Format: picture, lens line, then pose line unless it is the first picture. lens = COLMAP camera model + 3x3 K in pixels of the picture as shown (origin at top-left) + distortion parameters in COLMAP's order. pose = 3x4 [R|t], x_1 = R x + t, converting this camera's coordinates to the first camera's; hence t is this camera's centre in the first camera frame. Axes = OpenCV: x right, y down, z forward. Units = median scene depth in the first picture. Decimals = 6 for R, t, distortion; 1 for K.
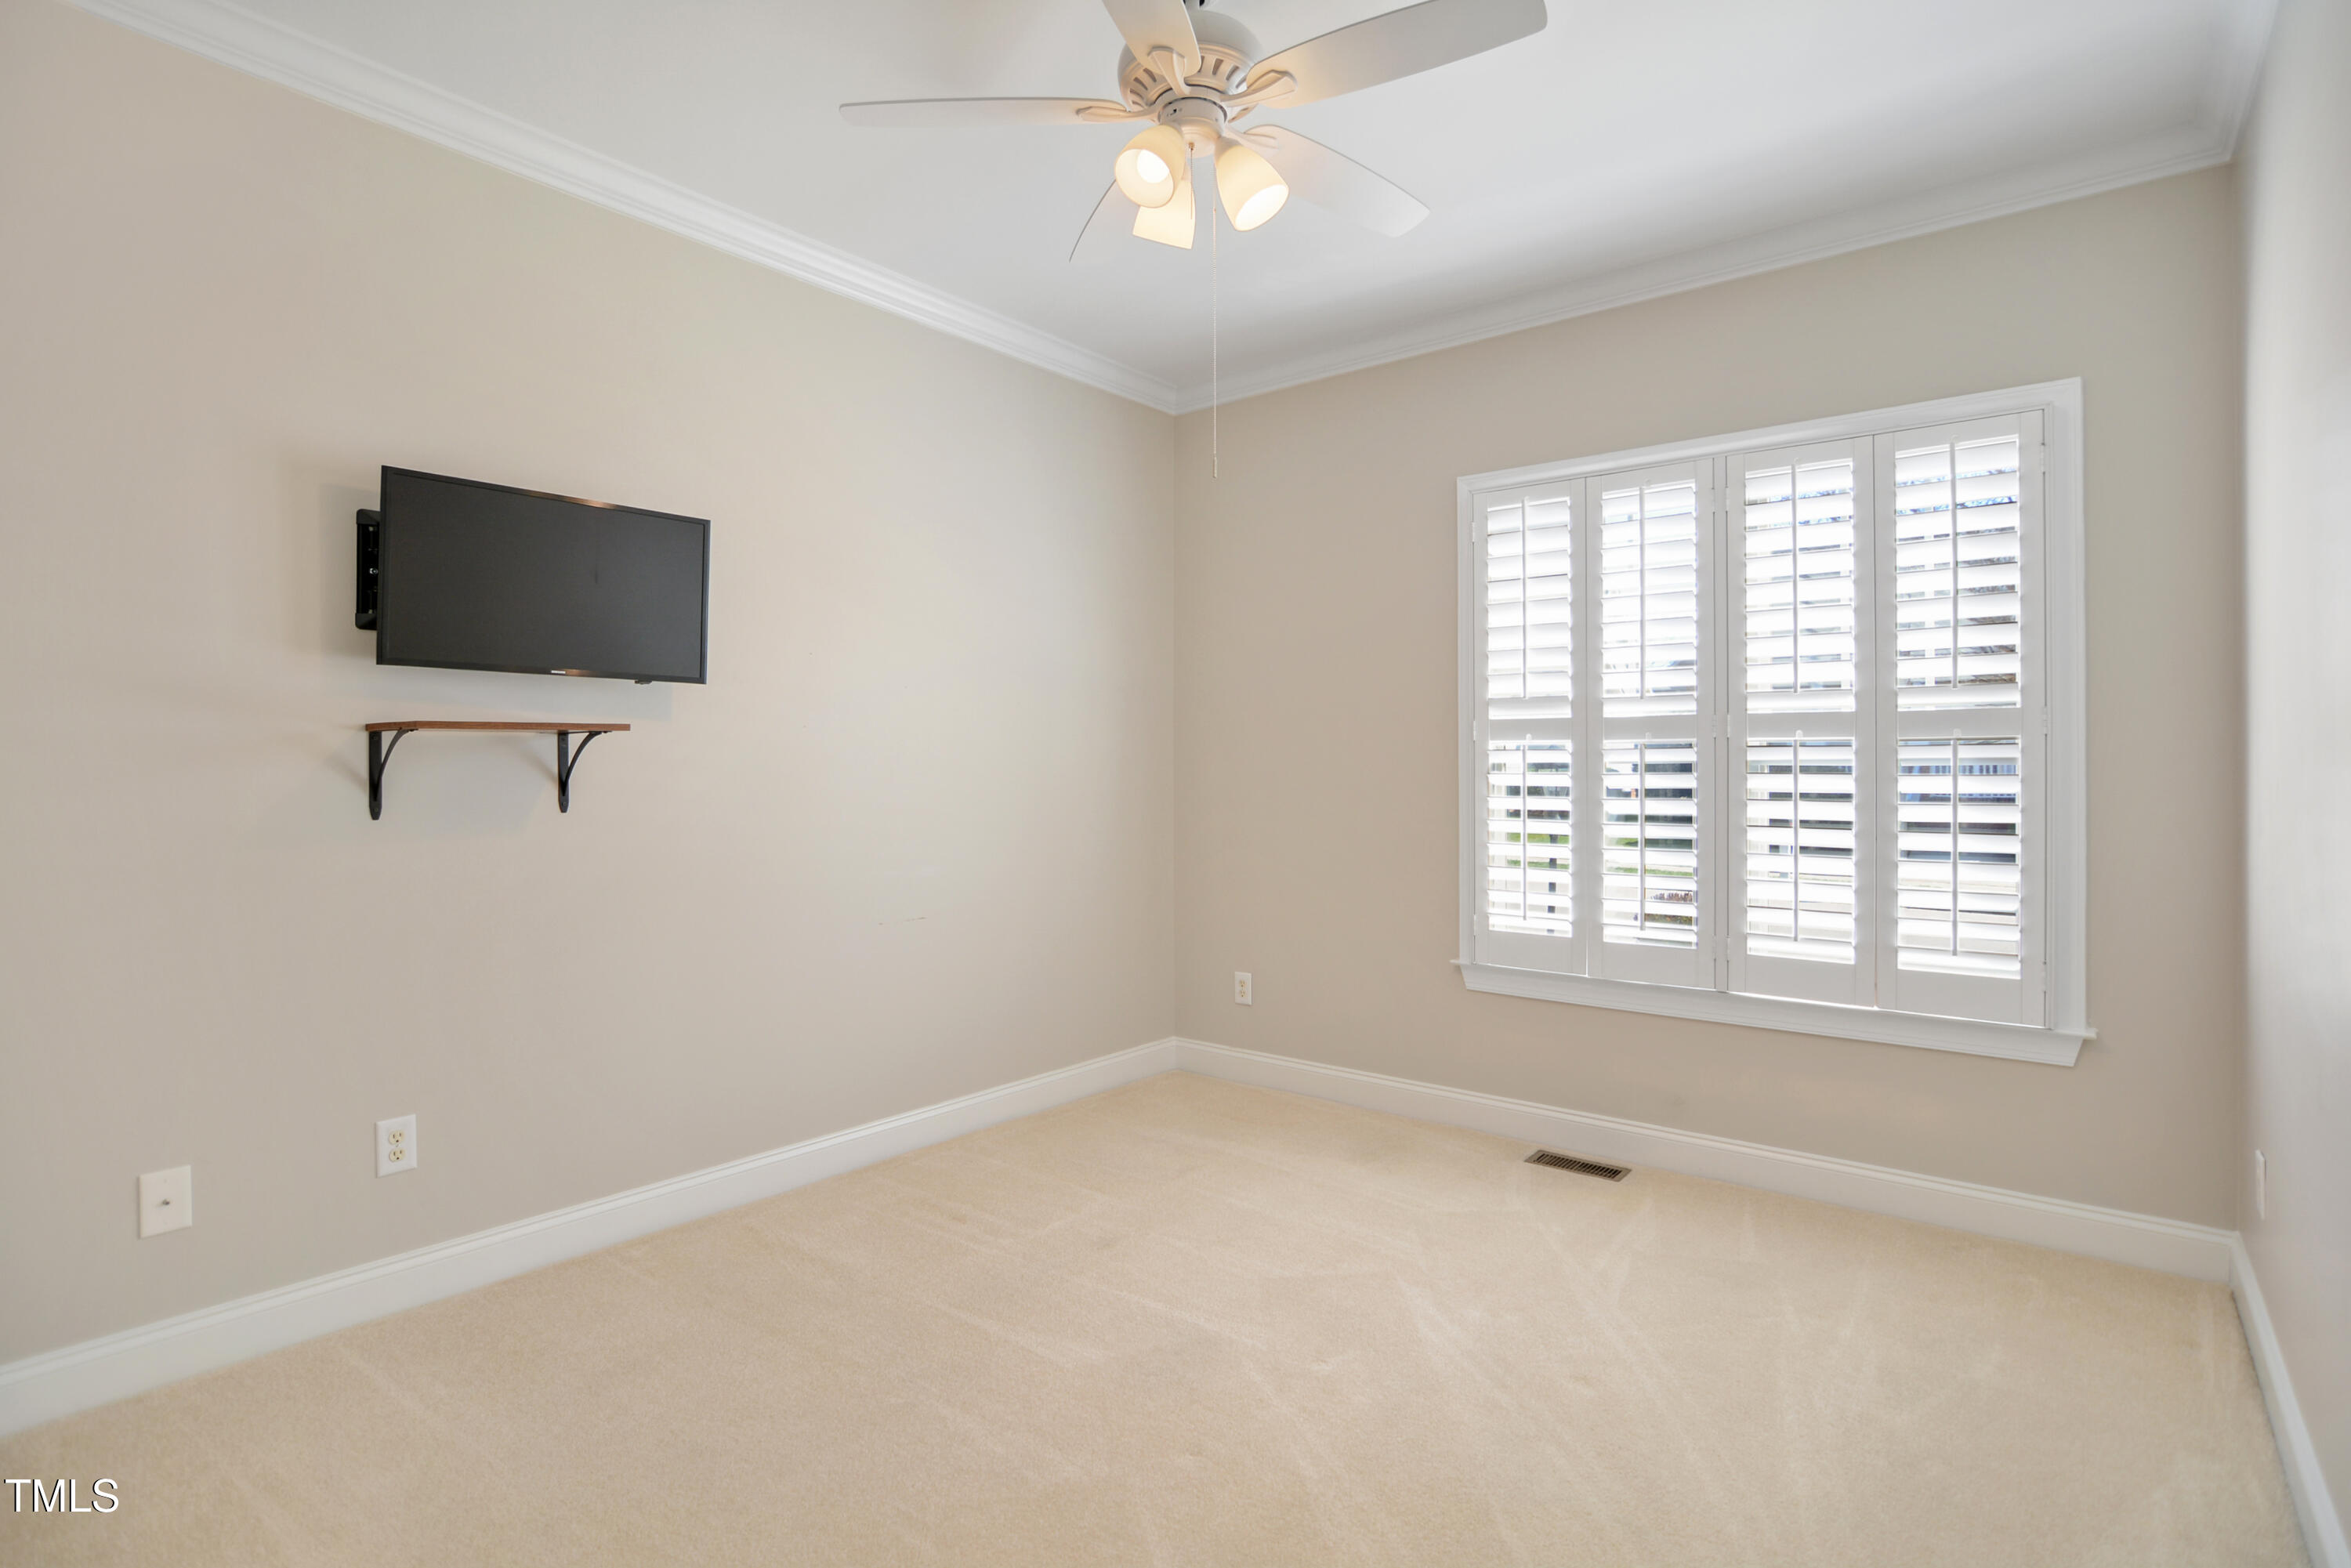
lens RADIAL K [[1157.9, 0, 1183.7], [0, 1157.9, 792.1], [0, 0, 1]] dist [-0.005337, -0.000544]
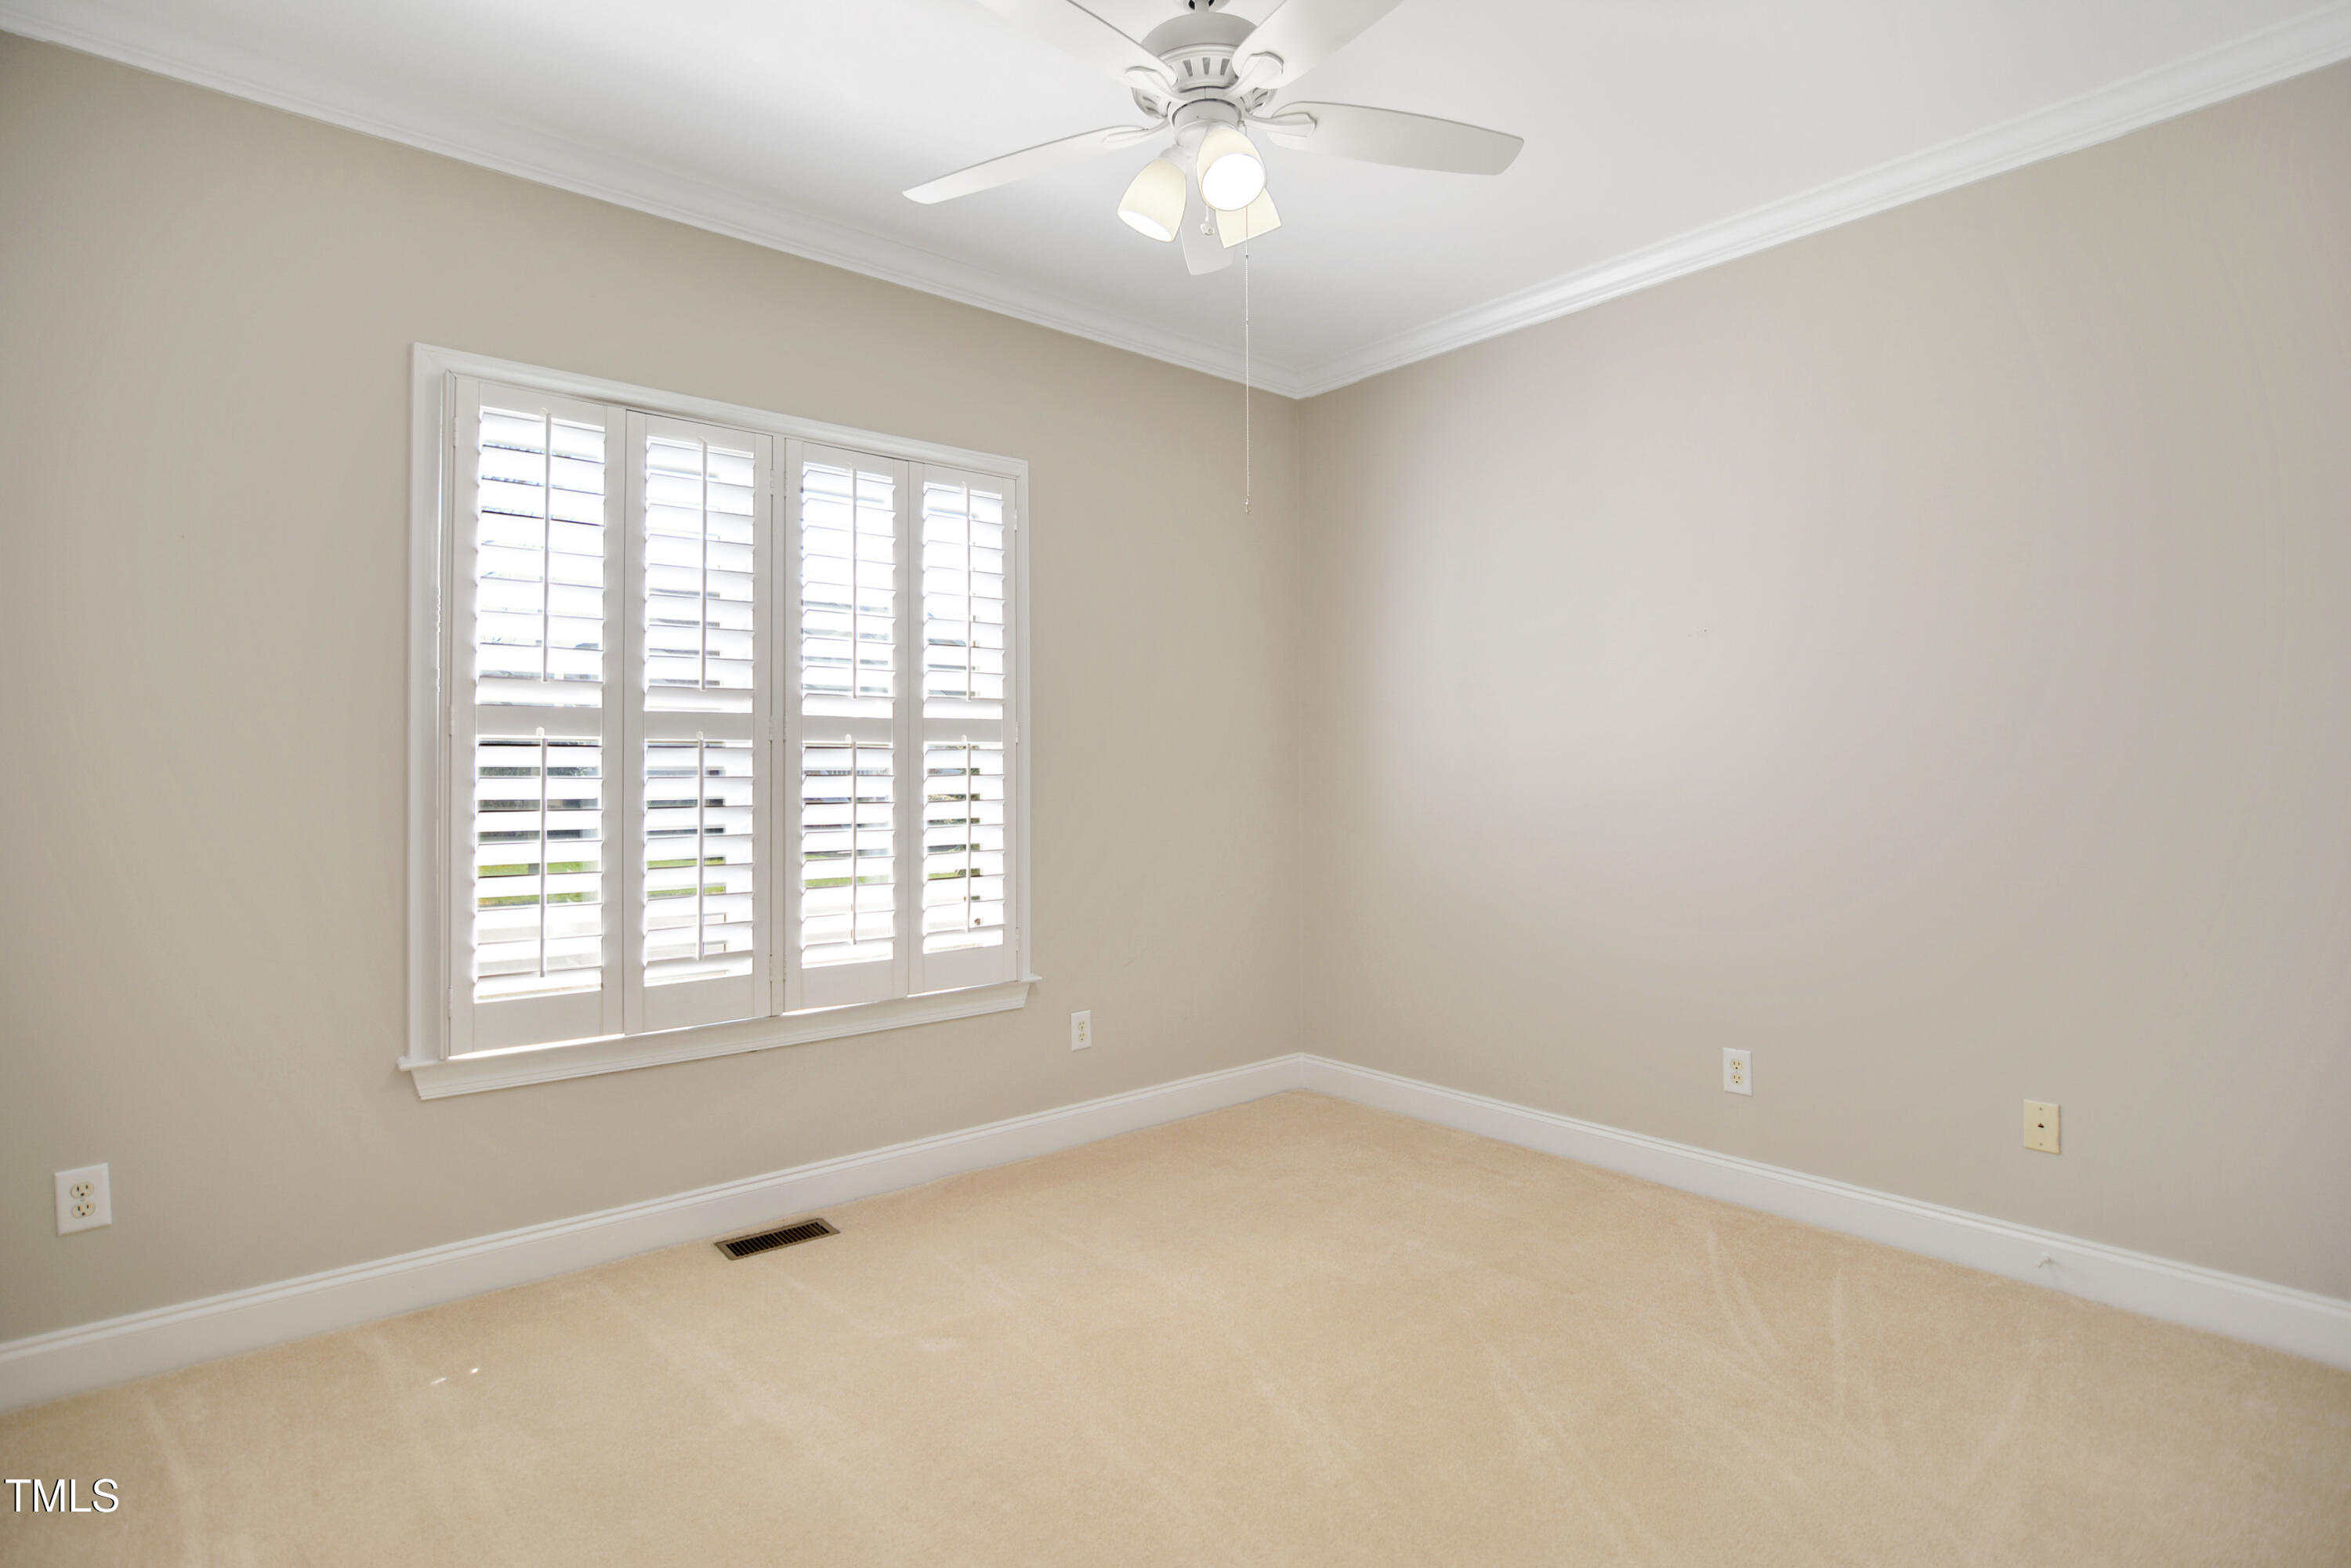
lens RADIAL K [[1573.5, 0, 1175.9], [0, 1573.5, 752.6], [0, 0, 1]] dist [-0.003405, -0.000901]
pose [[0.059087, 0.009844, 0.998204, -0.701103], [0.024629, 0.999633, -0.011316, -0.011906], [-0.997949, 0.025253, 0.058823, 0.550722]]
